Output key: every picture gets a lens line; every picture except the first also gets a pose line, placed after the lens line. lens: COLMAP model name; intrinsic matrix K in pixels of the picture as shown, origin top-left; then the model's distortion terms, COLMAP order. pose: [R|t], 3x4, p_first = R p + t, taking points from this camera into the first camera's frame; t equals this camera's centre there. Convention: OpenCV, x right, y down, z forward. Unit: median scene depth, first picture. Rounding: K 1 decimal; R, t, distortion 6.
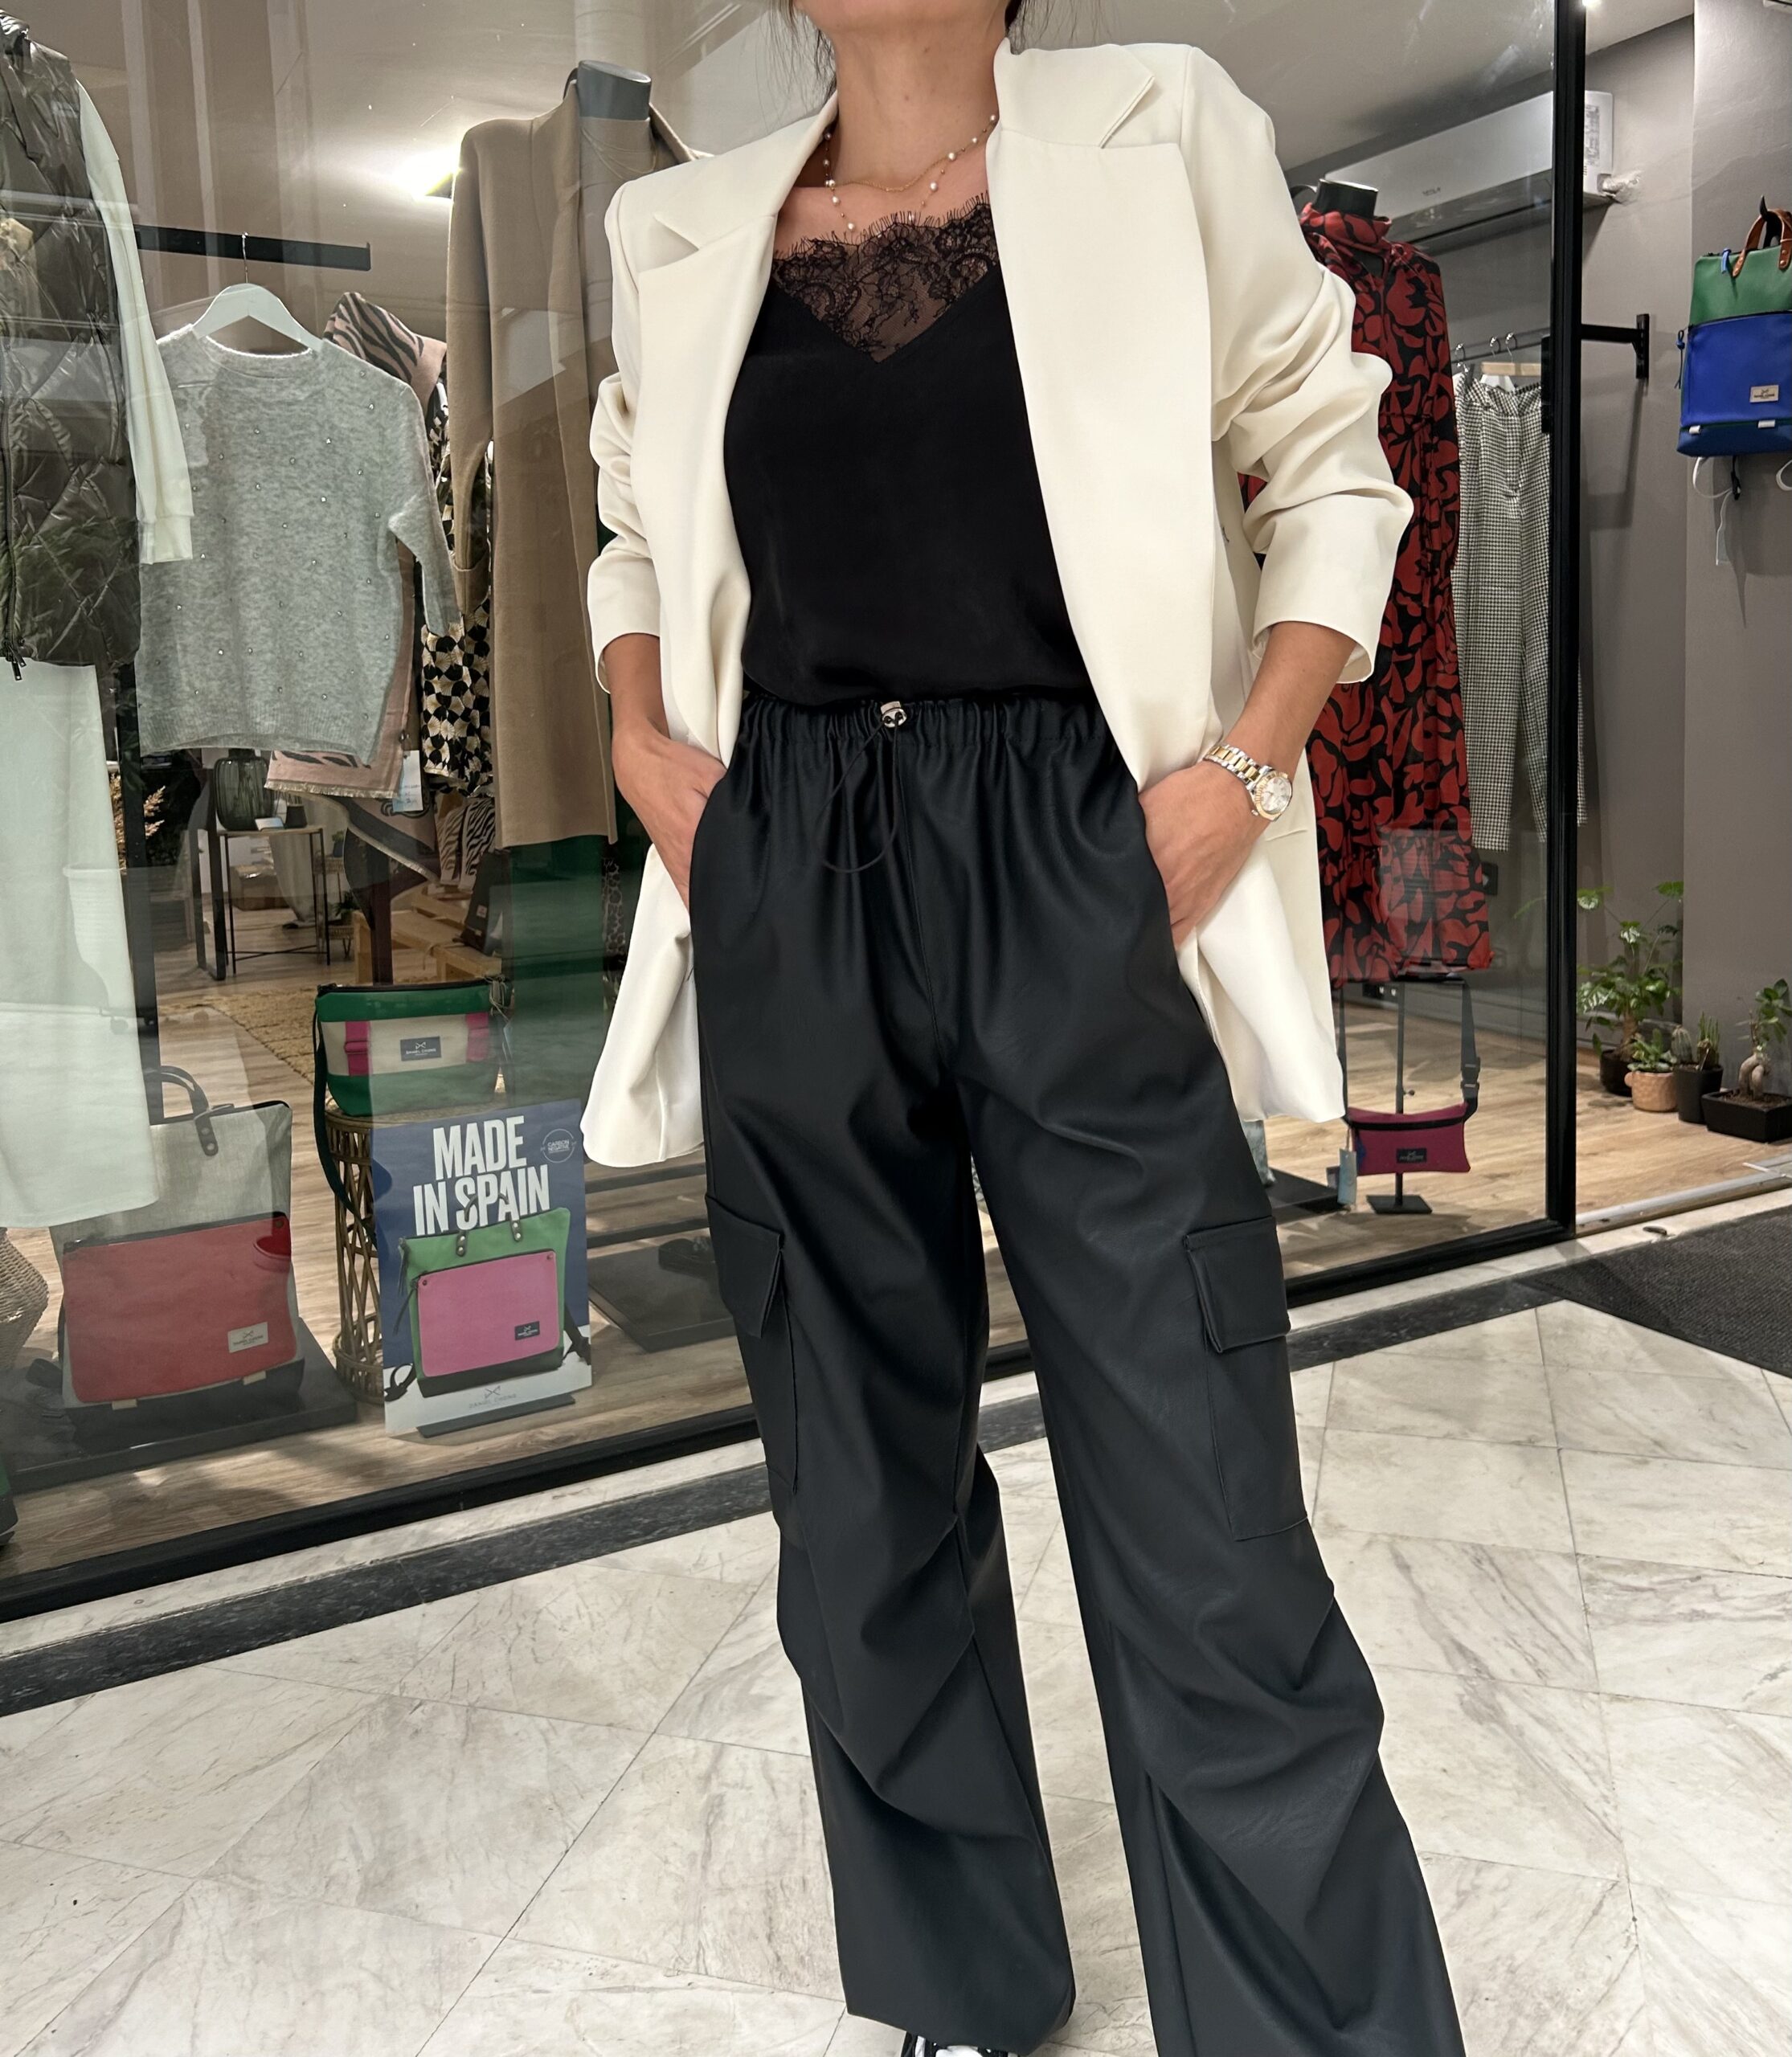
lens RADIAL K [[1772.3, 0, 891.0], [0, 1772.3, 844.2], [0, 0, 1]] dist [0.015556, -0.025592]
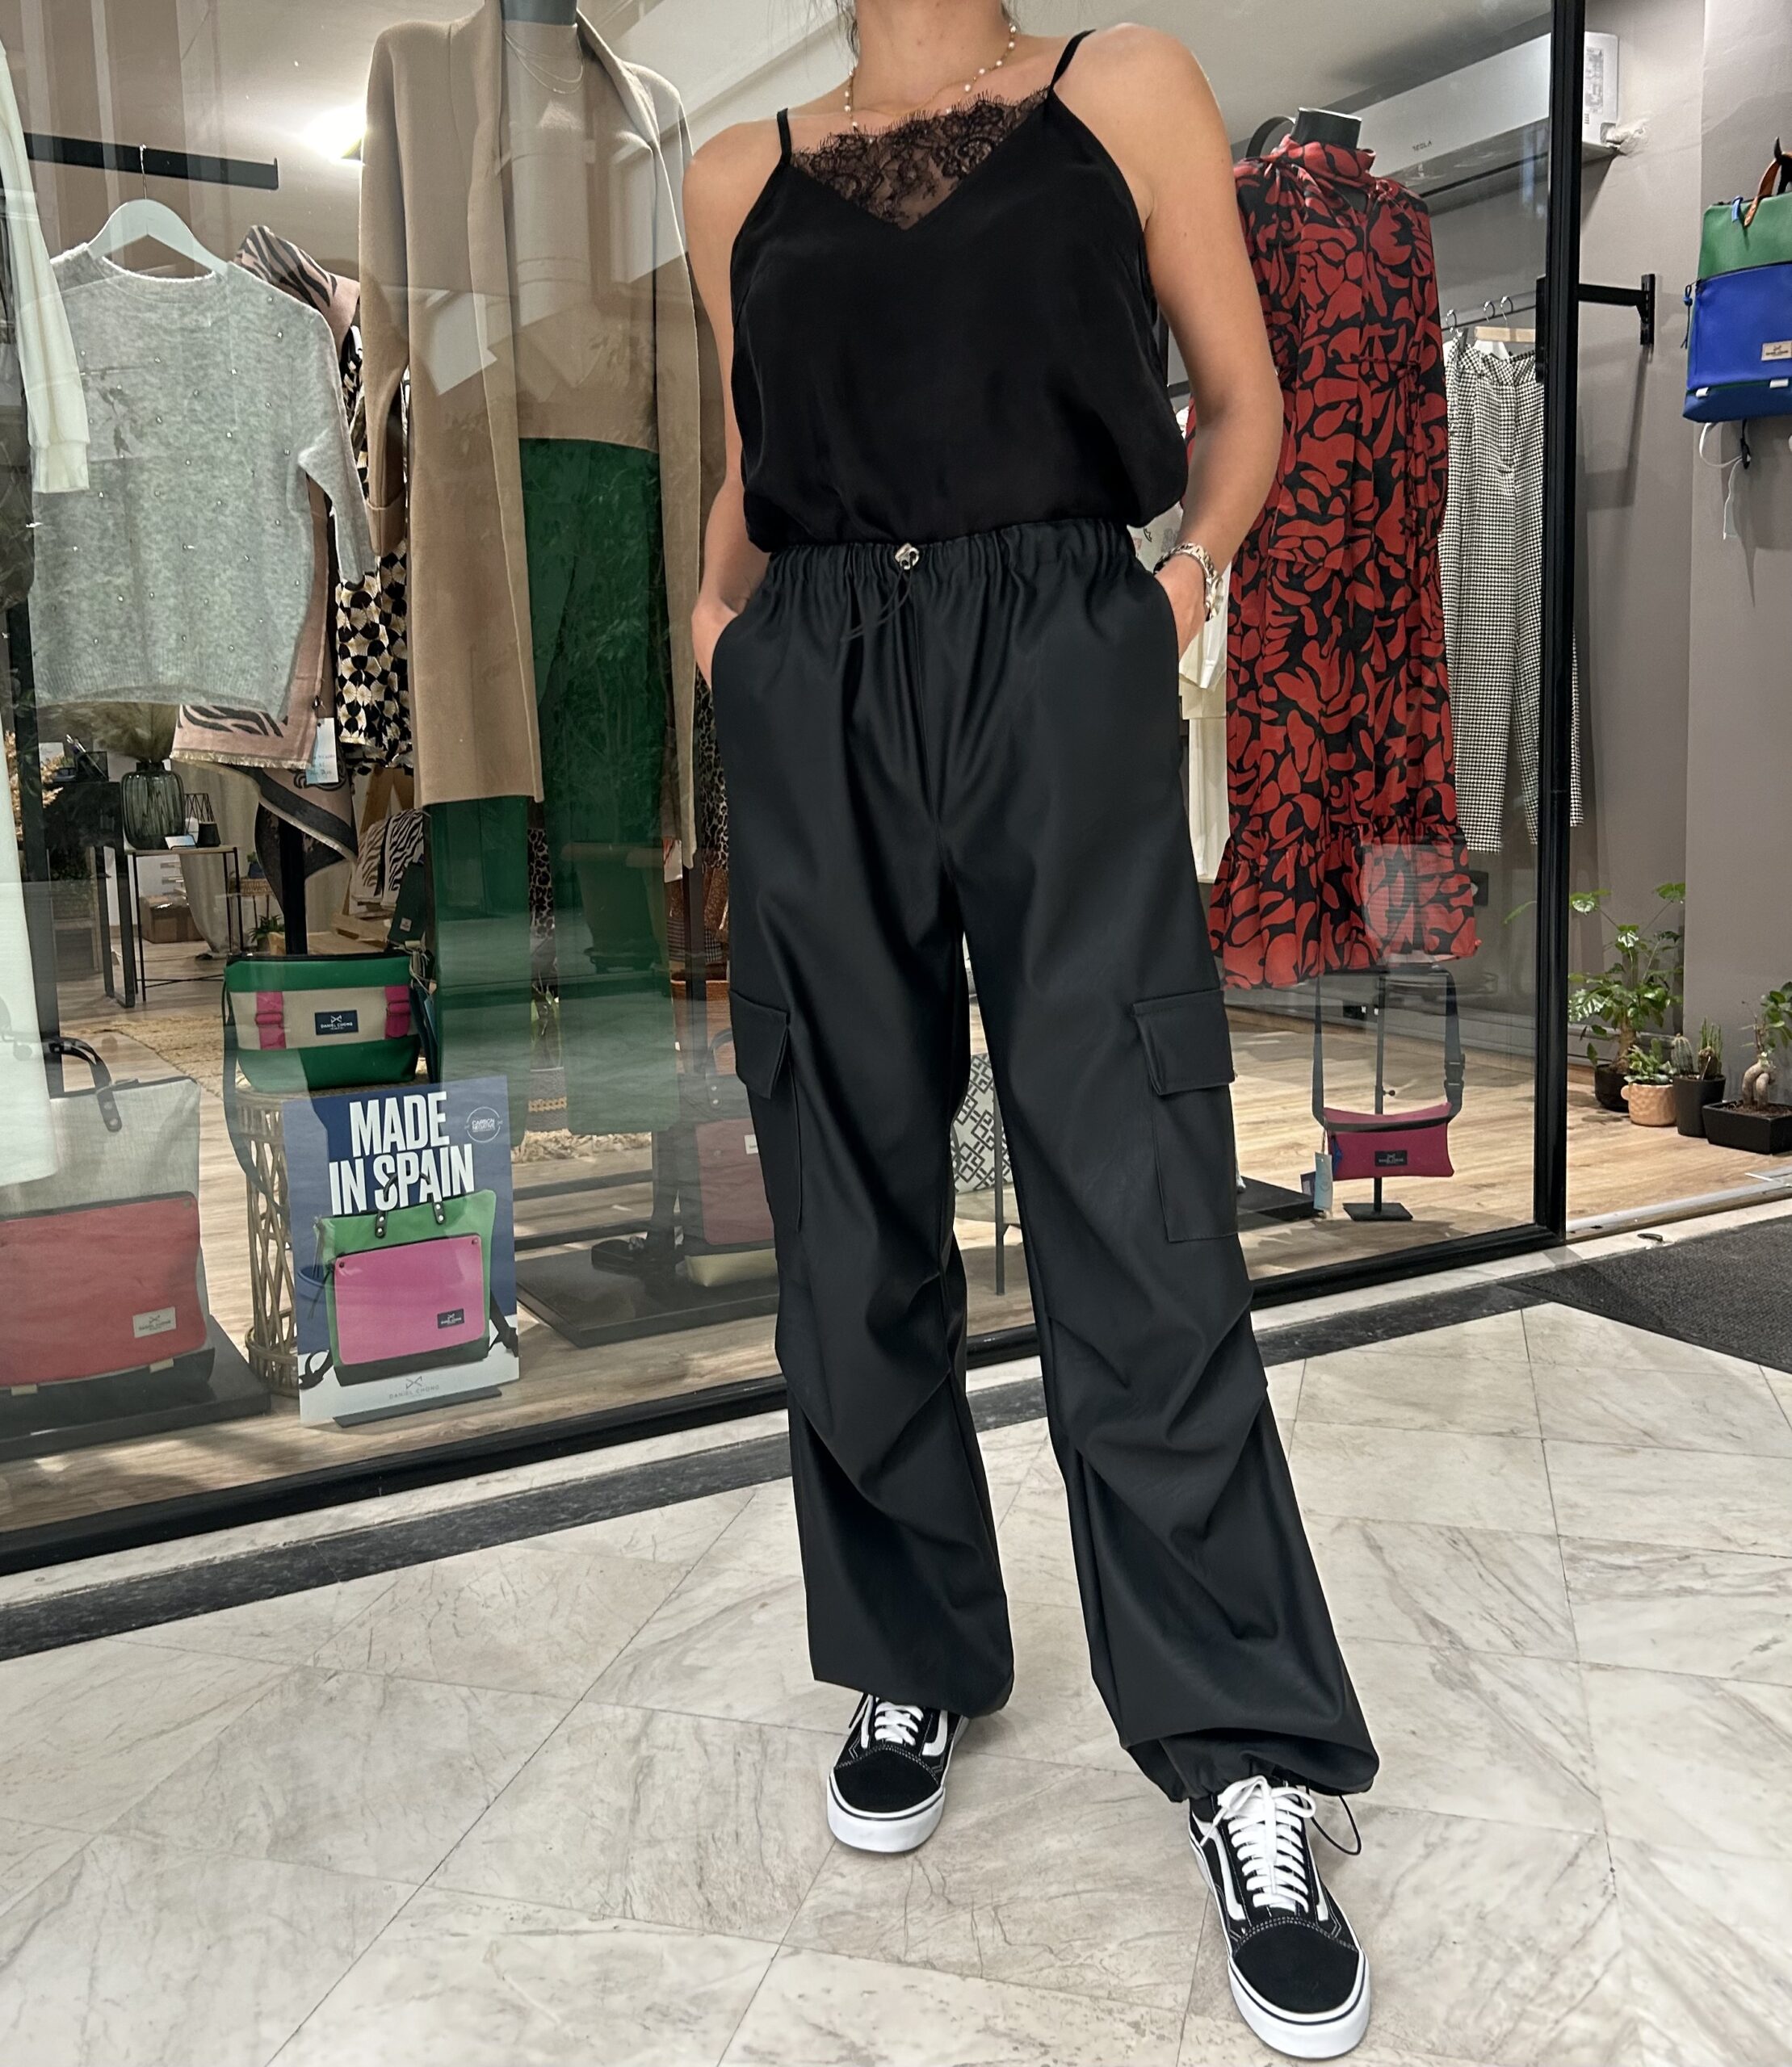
lens RADIAL K [[1892.0, 0, 841.1], [0, 1892.0, 942.8], [0, 0, 1]] dist [0.004775, 0.000000]
pose [[0.999995, 0.000641, -0.003085, 0.005892], [-0.000579, 0.999800, 0.019982, 0.053256], [0.003098, -0.019981, 0.999796, -0.002212]]
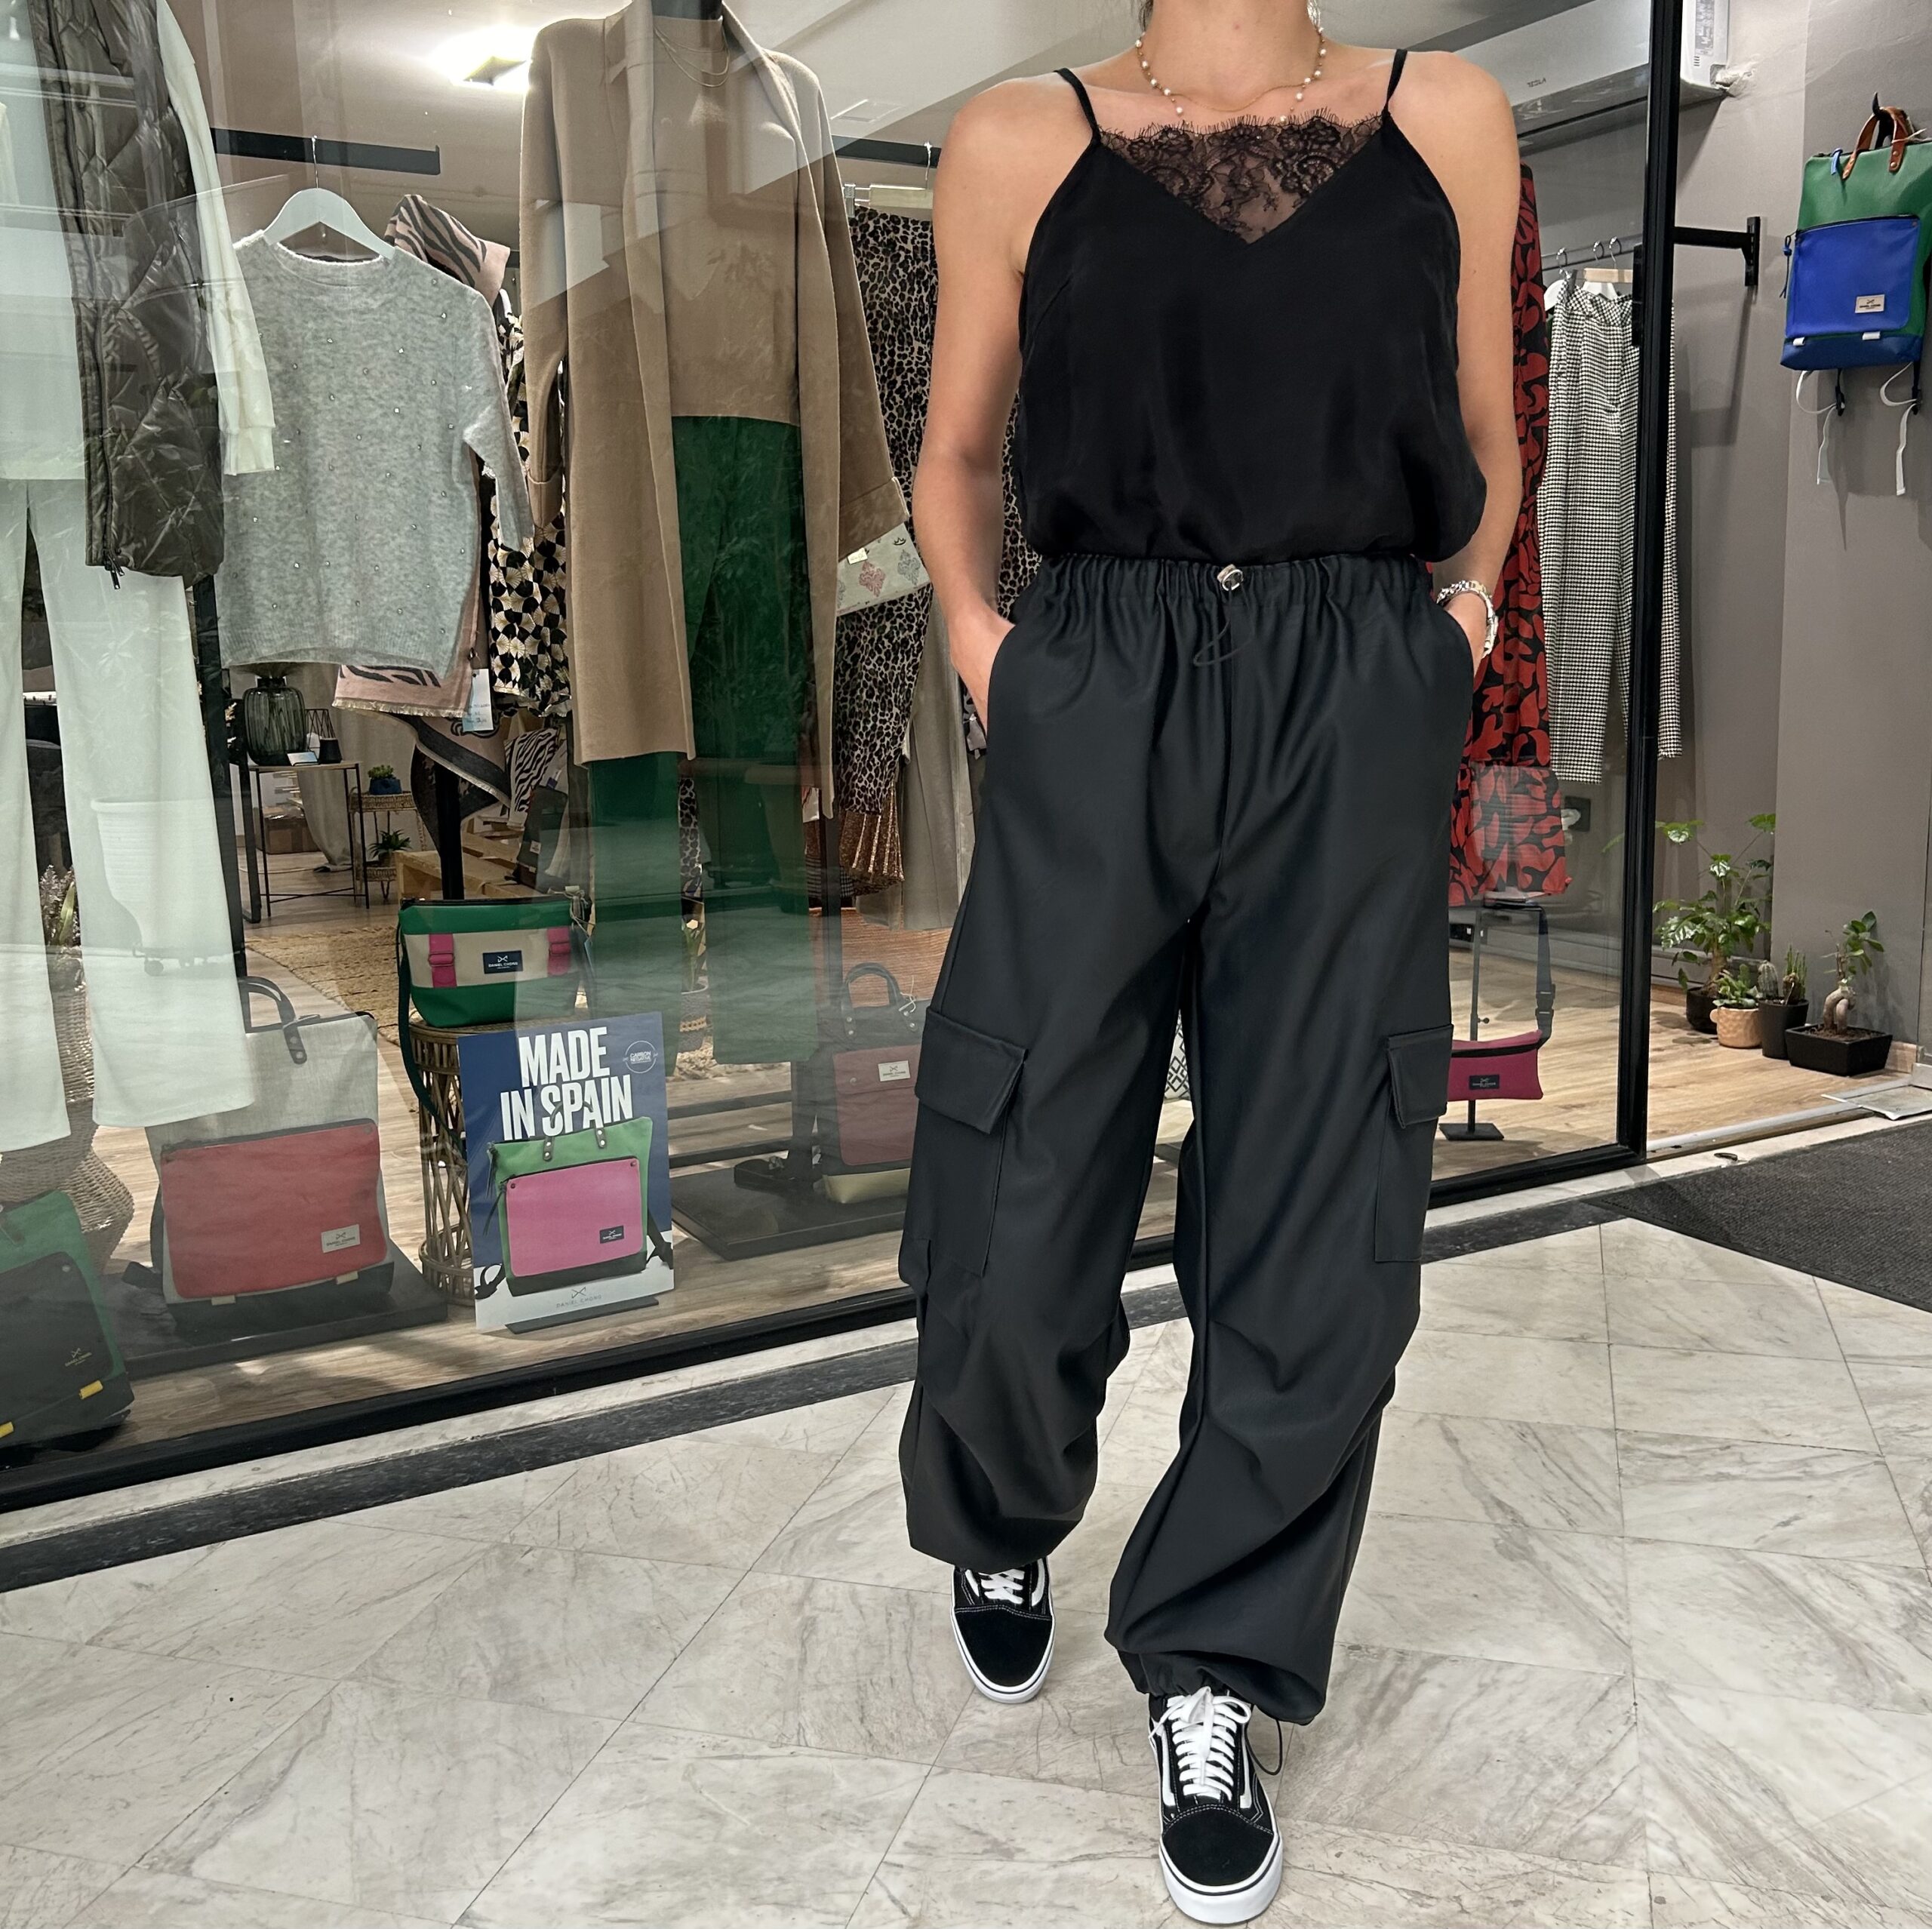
lens RADIAL K [[1950.9, 0, 967.6], [0, 1950.9, 930.8], [0, 0, 1]] dist [0.007154, 0.000000]
pose [[0.999979, 0.001942, 0.006172, -0.006164], [-0.002355, 0.997709, 0.067615, 0.021828], [-0.006027, -0.067628, 0.997692, -0.113454]]
